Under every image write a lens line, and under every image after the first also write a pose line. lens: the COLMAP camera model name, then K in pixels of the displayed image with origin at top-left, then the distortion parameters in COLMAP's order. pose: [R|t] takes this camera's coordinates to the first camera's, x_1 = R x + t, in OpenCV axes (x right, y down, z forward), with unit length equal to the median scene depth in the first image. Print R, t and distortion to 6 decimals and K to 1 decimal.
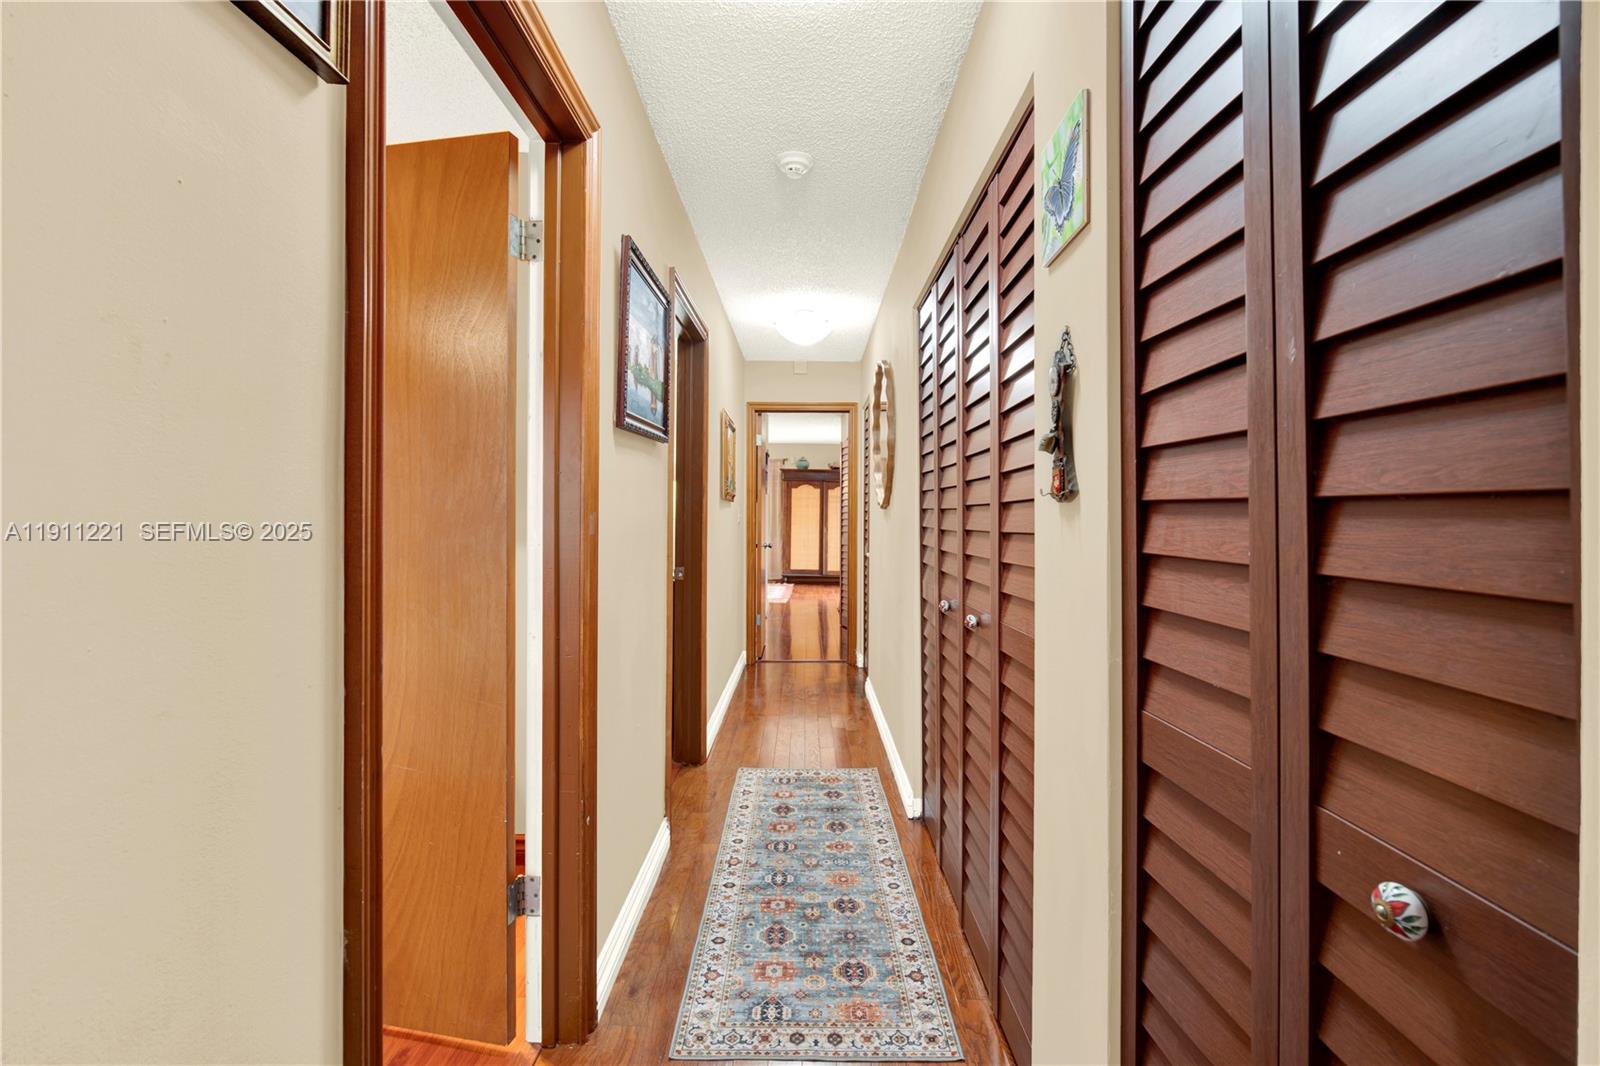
lens RADIAL K [[720.5, 0, 801.2], [0, 720.5, 520.5], [0, 0, 1]] dist [0.004733, 0.000217]
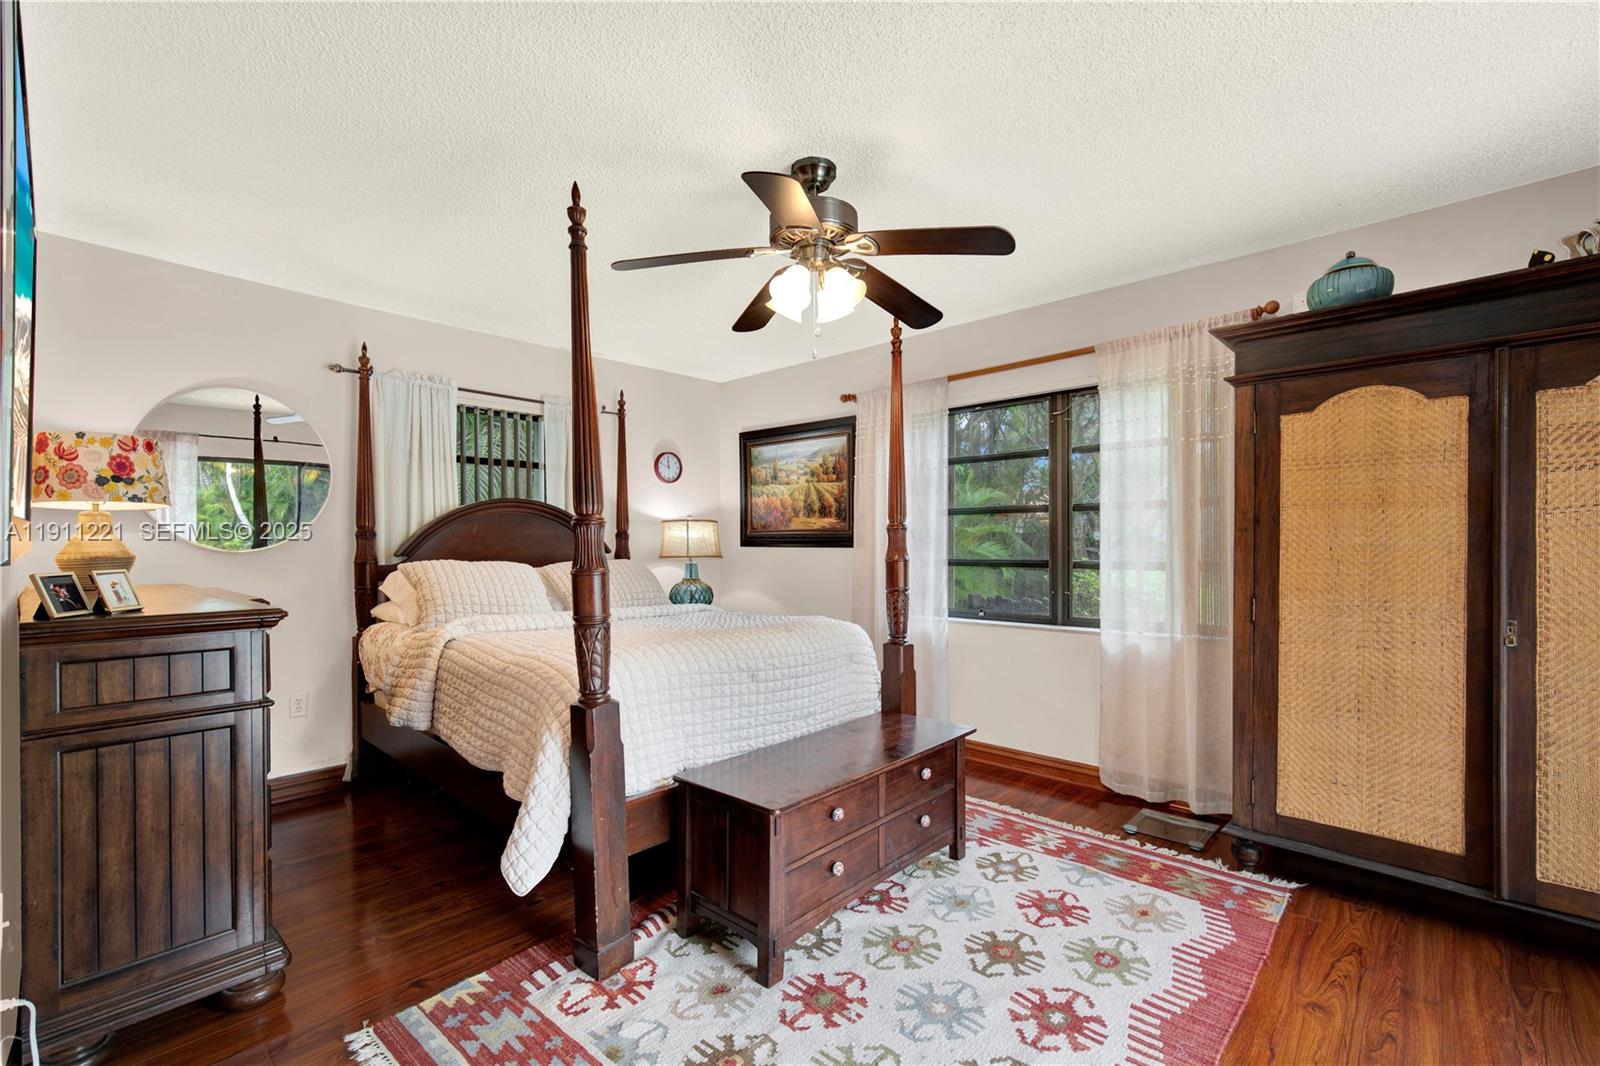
lens RADIAL K [[709.6, 0, 806.9], [0, 709.6, 543.3], [0, 0, 1]] dist [-0.004618, -0.000659]
pose [[0.744879, -0.004189, -0.667187, 0.020077], [-0.004112, 0.999932, -0.010869, -0.005733], [0.667187, 0.010840, 0.744811, 0.751310]]
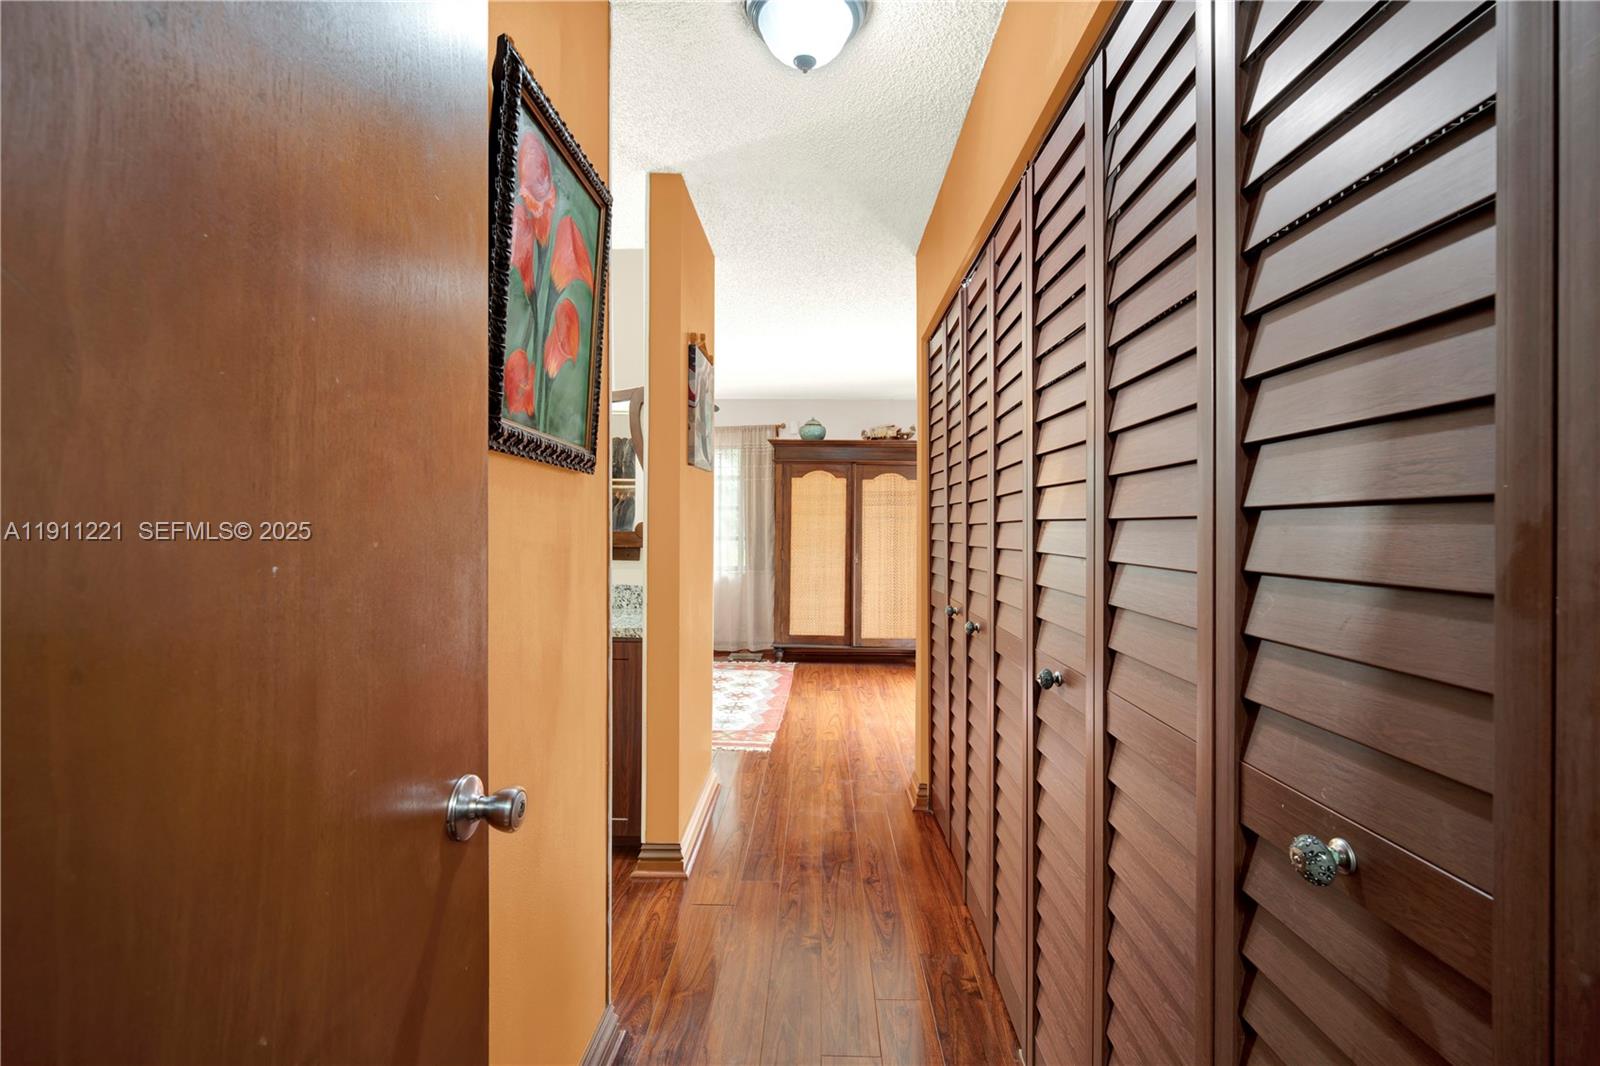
lens RADIAL K [[720.5, 0, 794.5], [0, 720.5, 529.2], [0, 0, 1]] dist [0.004733, 0.000217]
pose [[0.999239, 0.005740, -0.038591, 0.008489], [-0.006073, 0.999945, -0.008516, -0.003514], [0.038540, 0.008744, 0.999219, 0.477079]]
